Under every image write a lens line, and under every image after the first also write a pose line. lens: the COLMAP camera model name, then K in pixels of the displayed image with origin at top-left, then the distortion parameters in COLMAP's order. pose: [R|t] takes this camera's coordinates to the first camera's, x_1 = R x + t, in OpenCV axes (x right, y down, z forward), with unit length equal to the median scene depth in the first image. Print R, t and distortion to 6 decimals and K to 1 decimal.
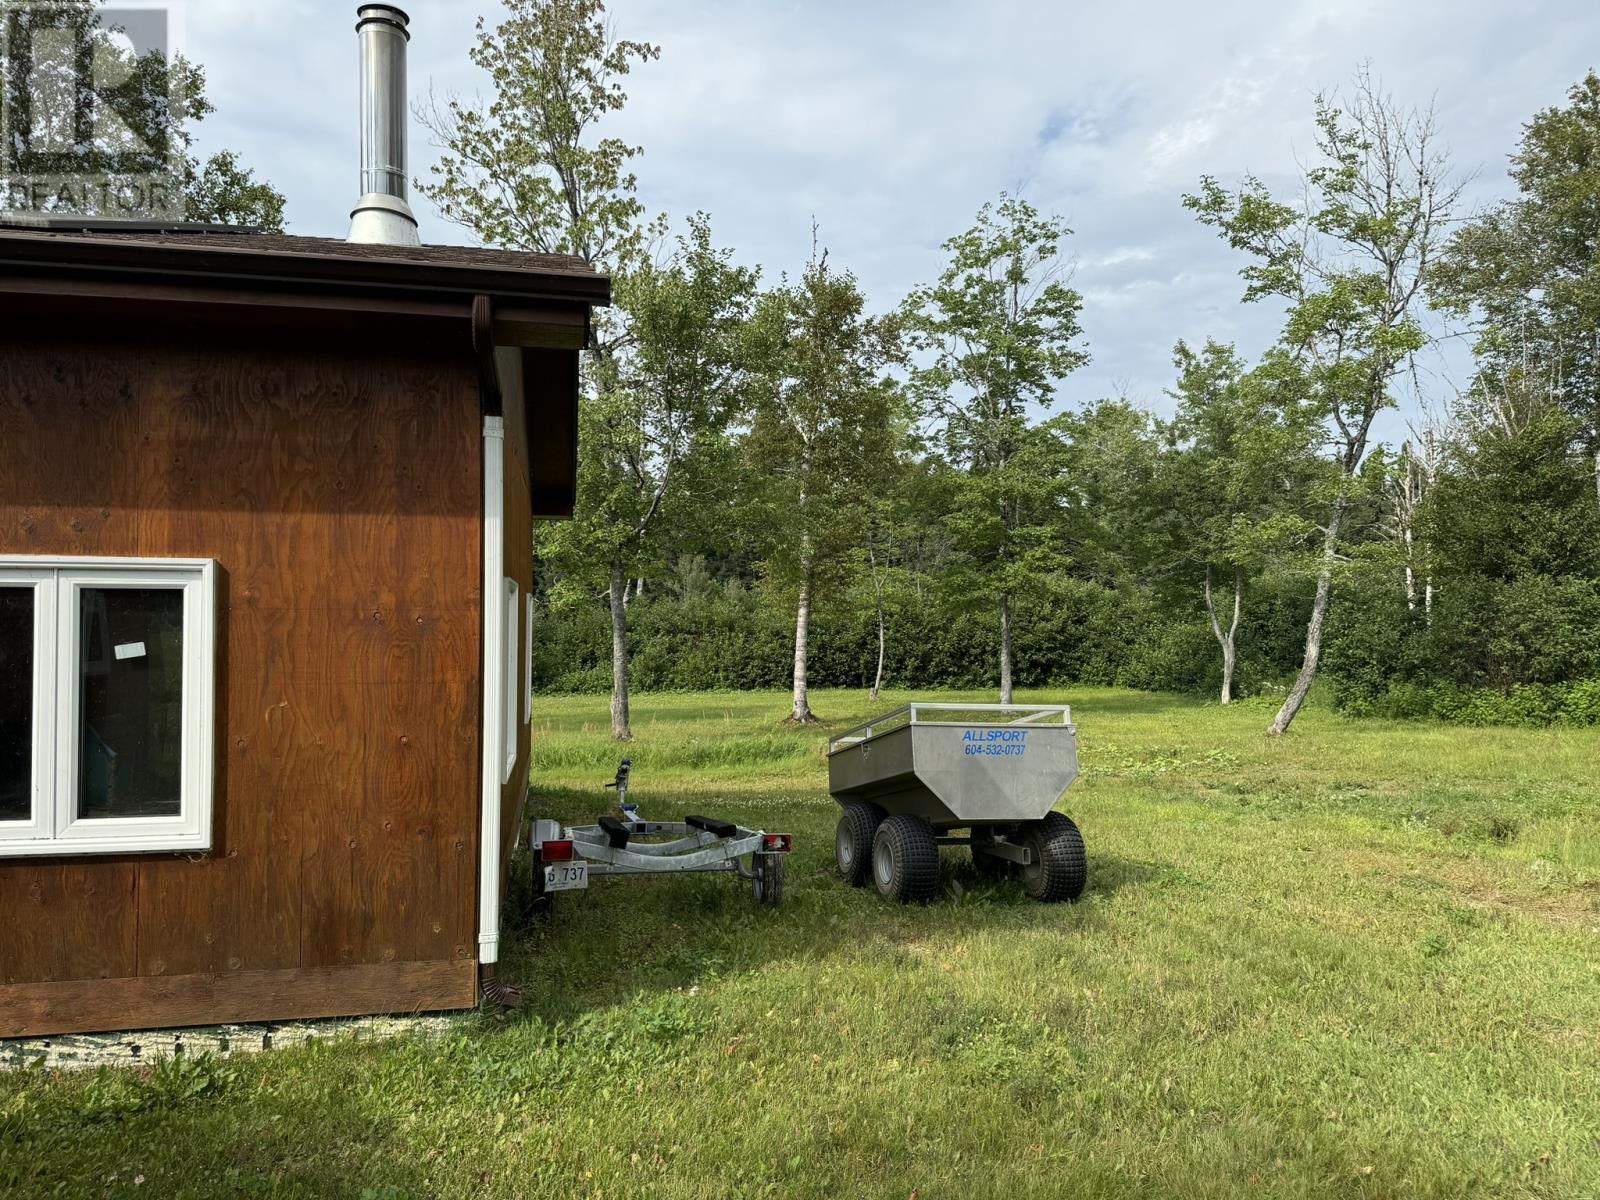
lens RADIAL K [[1098.5, 0, 794.7], [0, 1098.5, 615.5], [0, 0, 1]] dist [0.093186, -0.134915]
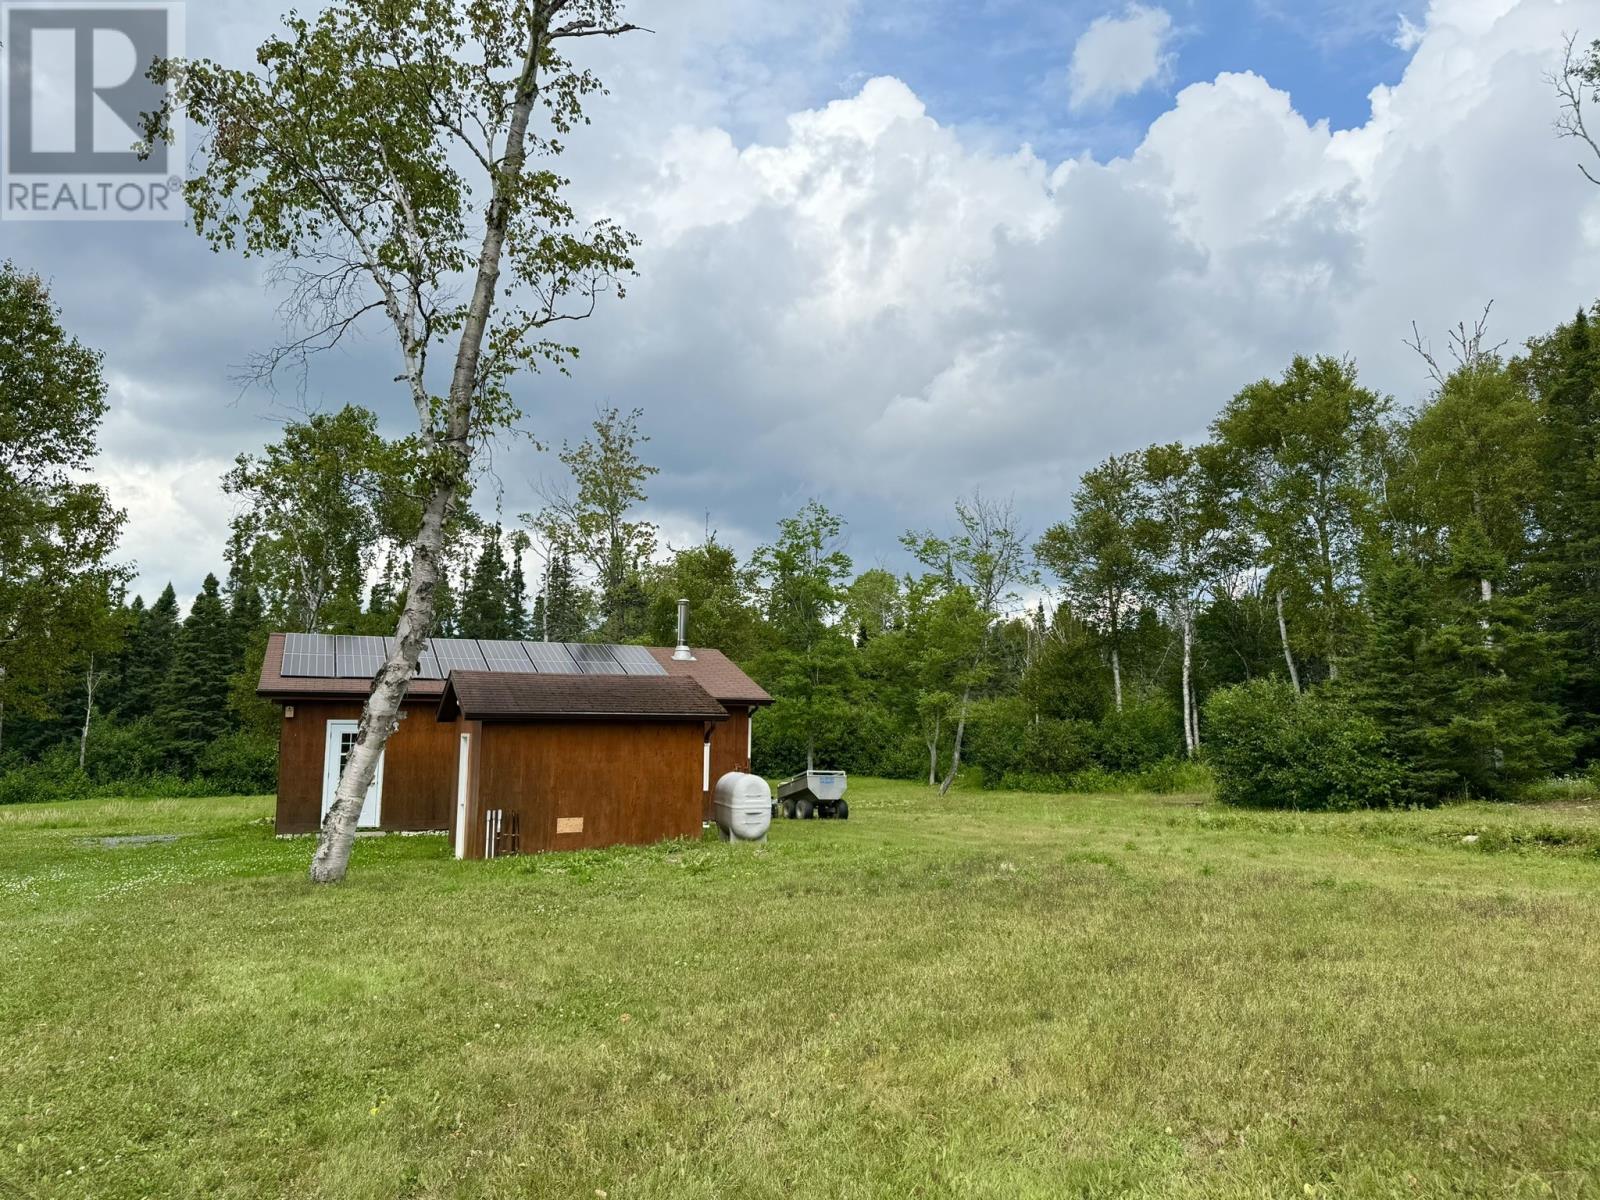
lens RADIAL K [[1098.5, 0, 794.7], [0, 1098.5, 615.5], [0, 0, 1]] dist [0.093186, -0.134915]
pose [[0.980451, 0.028604, 0.194673, -0.182008], [-0.011481, 0.996008, -0.088523, -0.032417], [-0.196428, 0.084557, 0.976865, -0.733796]]
